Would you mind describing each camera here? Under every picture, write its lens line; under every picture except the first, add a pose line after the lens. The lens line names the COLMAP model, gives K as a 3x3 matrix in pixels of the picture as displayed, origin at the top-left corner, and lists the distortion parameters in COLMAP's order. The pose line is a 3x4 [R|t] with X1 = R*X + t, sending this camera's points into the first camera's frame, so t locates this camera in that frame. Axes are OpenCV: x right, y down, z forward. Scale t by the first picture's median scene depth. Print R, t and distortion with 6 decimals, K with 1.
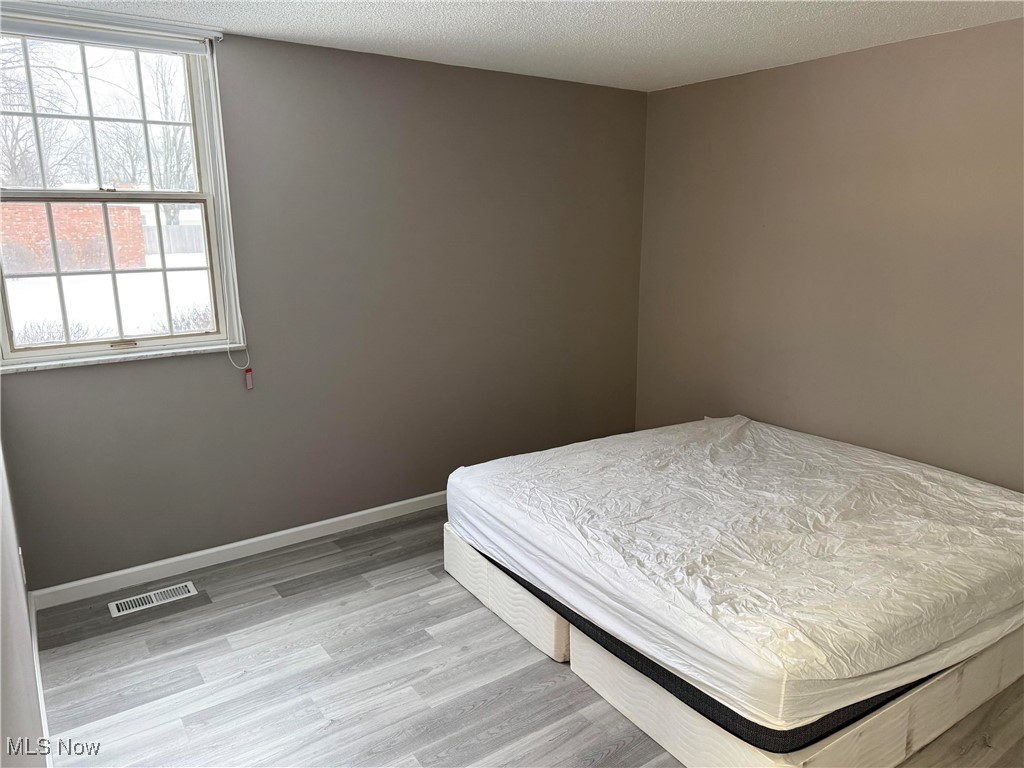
lens RADIAL K [[719.4, 0, 512.0], [0, 719.4, 384.0], [0, 0, 1]] dist [0.120983, -0.193474]
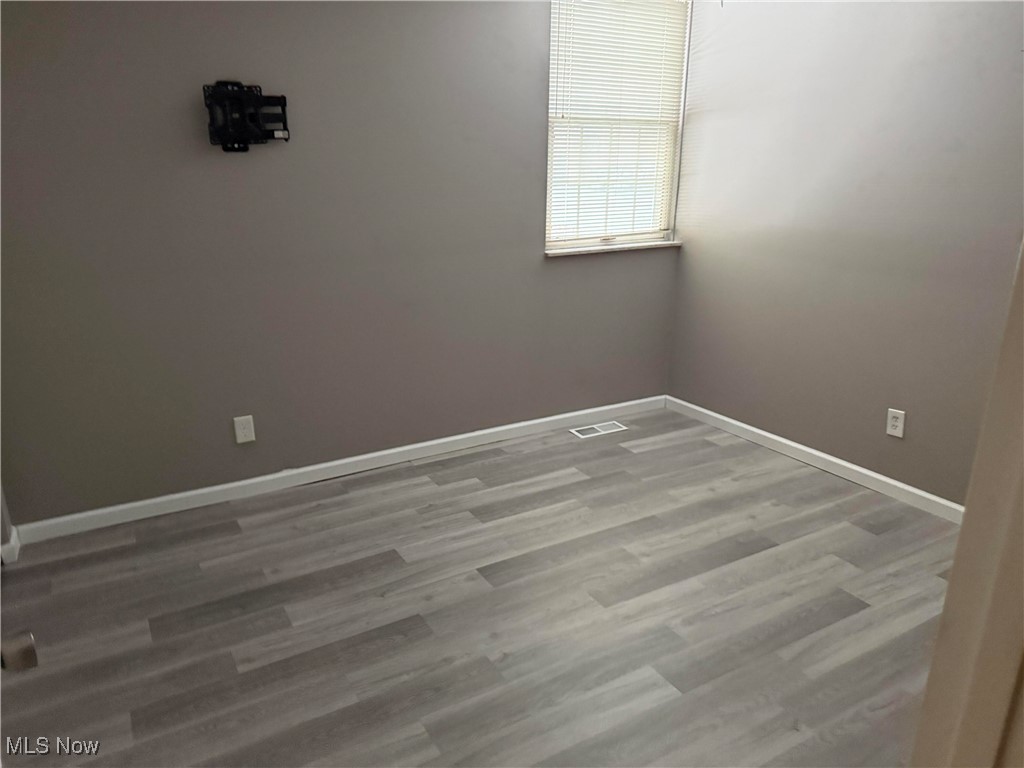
lens RADIAL K [[722.3, 0, 512.0], [0, 722.3, 384.0], [0, 0, 1]] dist [0.084760, -0.128399]
pose [[0.998408, 0.029394, -0.048134, -0.591096], [-0.025622, 0.996687, 0.077195, 0.107482], [0.050243, -0.075839, 0.995853, -0.355194]]
